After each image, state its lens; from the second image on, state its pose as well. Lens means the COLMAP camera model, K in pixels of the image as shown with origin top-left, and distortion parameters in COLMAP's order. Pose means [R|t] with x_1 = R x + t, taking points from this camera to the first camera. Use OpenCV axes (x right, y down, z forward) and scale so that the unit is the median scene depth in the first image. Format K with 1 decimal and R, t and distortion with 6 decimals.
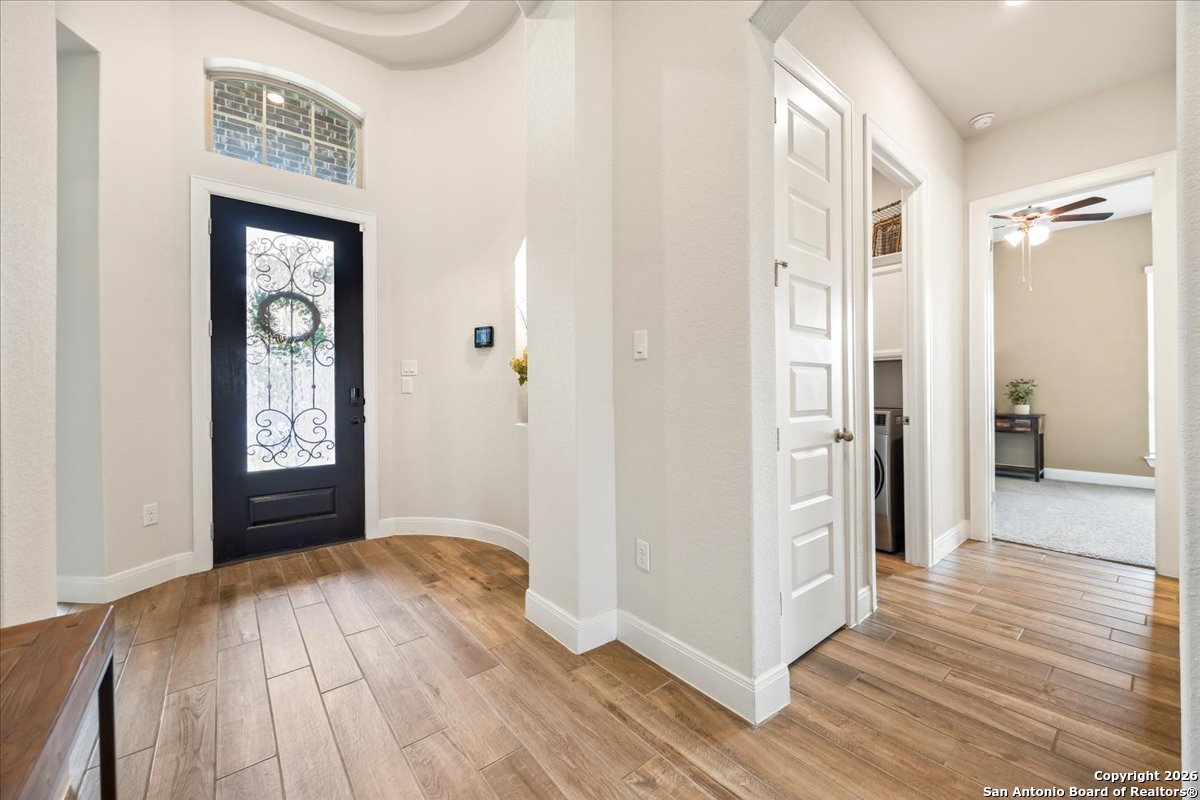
lens RADIAL K [[453.5, 0, 590.8], [0, 453.5, 393.4], [0, 0, 1]] dist [-0.000634, 0.000136]
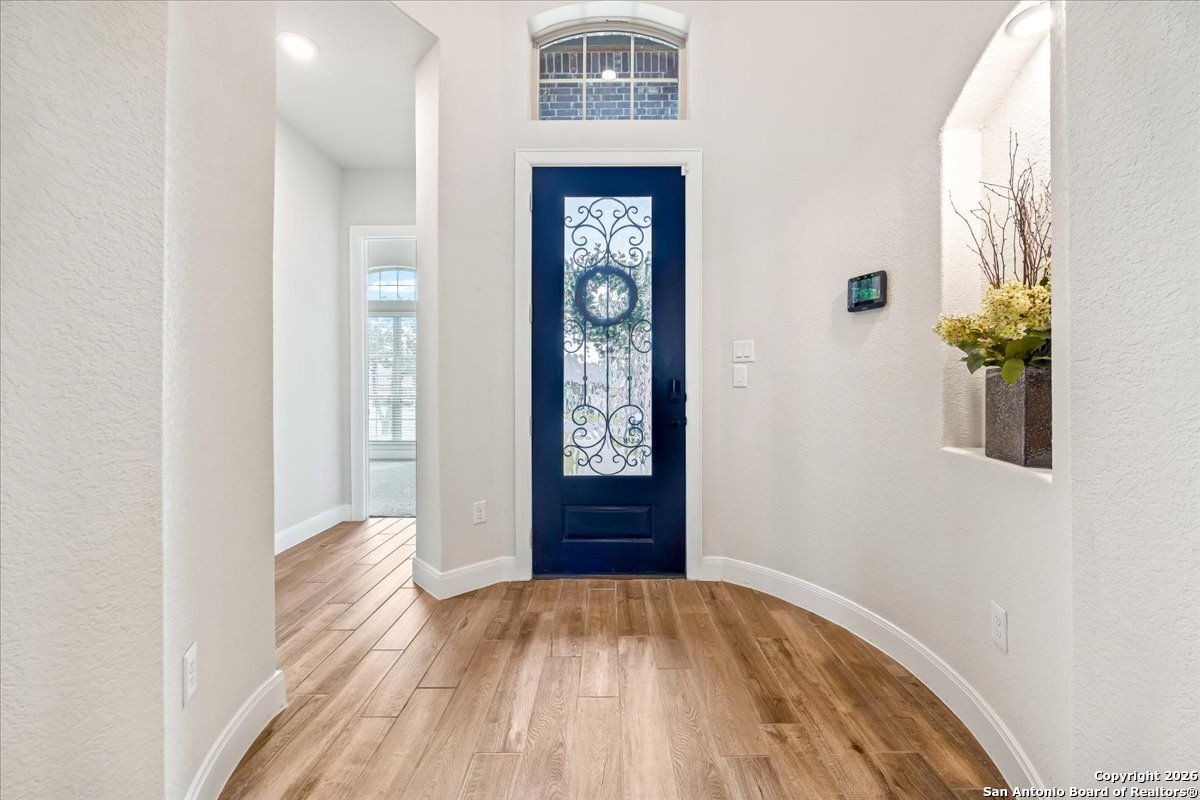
lens RADIAL K [[453.5, 0, 609.8], [0, 453.5, 383.5], [0, 0, 1]] dist [-0.000634, 0.000136]
pose [[0.782833, 0.002335, -0.622227, -0.138468], [-0.008098, 0.999946, -0.006436, -0.000030], [0.622179, 0.010077, 0.782810, 0.357478]]
